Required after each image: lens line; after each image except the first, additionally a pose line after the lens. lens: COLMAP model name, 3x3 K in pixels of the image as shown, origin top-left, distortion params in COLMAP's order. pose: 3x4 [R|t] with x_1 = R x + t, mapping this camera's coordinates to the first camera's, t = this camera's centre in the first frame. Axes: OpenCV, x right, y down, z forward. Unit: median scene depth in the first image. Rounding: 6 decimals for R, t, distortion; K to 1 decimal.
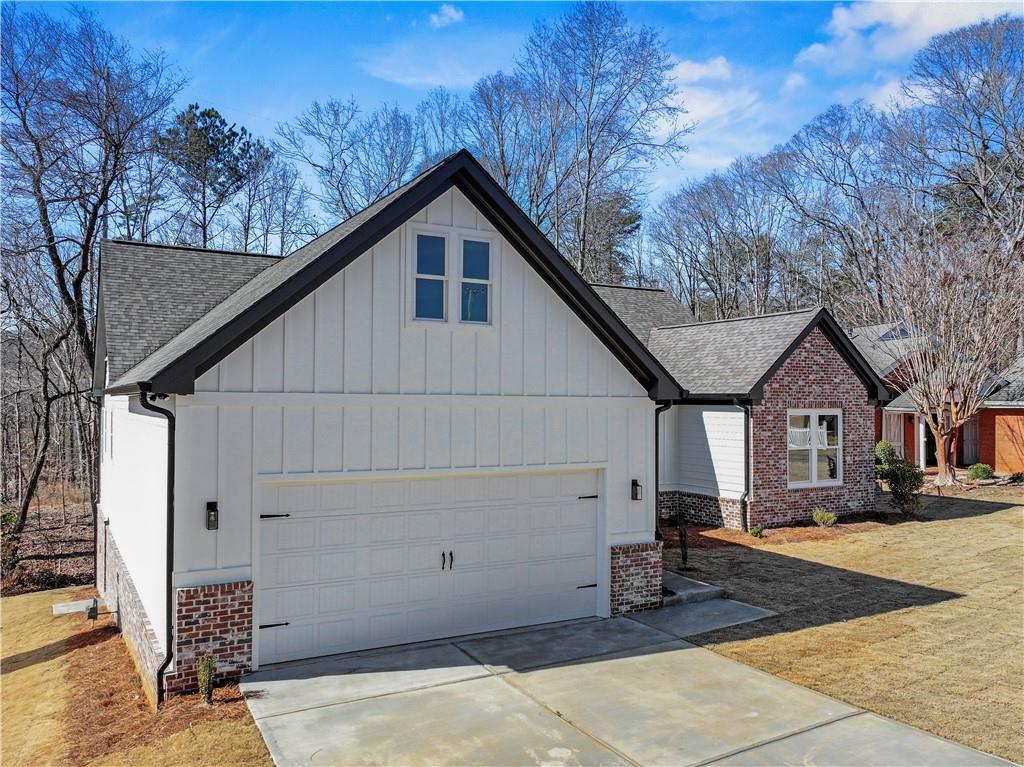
lens RADIAL K [[814.7, 0, 512.0], [0, 814.7, 383.5], [0, 0, 1]] dist [0.005165, -0.005477]
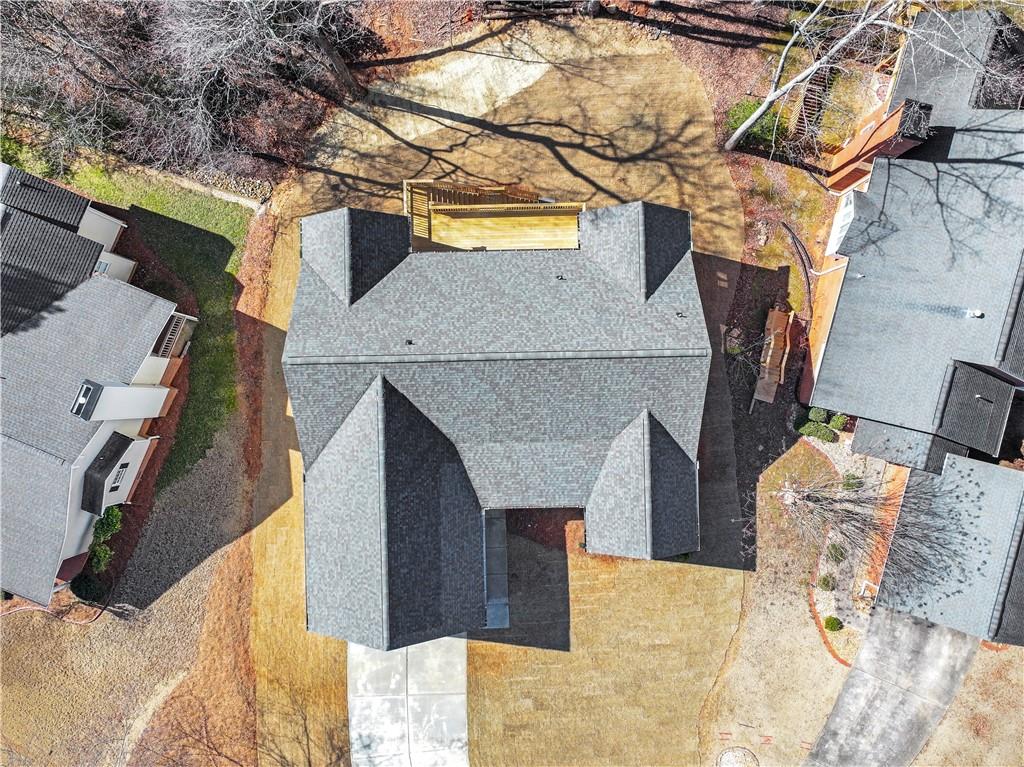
lens RADIAL K [[814.7, 0, 512.0], [0, 814.7, 383.5], [0, 0, 1]] dist [0.005165, -0.005477]
pose [[0.882646, 0.469878, -0.012304, -0.070905], [0.011238, 0.005074, 0.999924, -3.099262], [0.469905, -0.882717, -0.000802, 1.978123]]
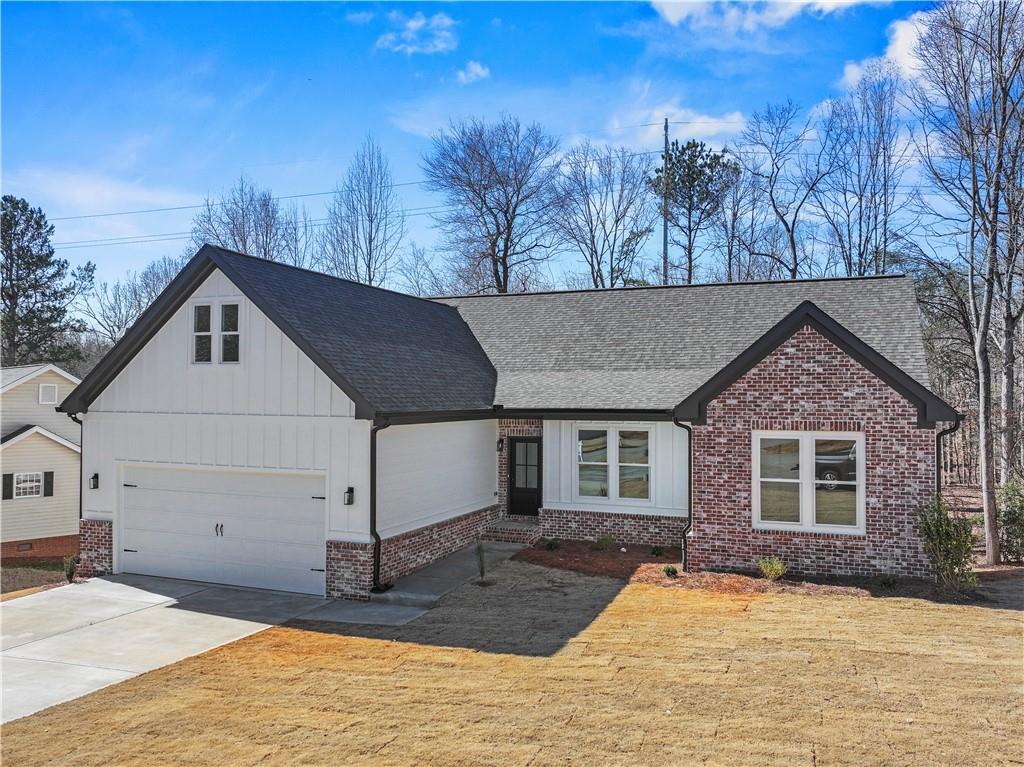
lens RADIAL K [[814.7, 0, 512.0], [0, 814.7, 383.5], [0, 0, 1]] dist [0.005165, -0.005477]
pose [[0.630515, -0.015246, -0.776027, 1.328760], [0.014557, 0.999863, -0.007816, -0.020758], [0.776040, -0.006369, 0.630651, 0.485028]]
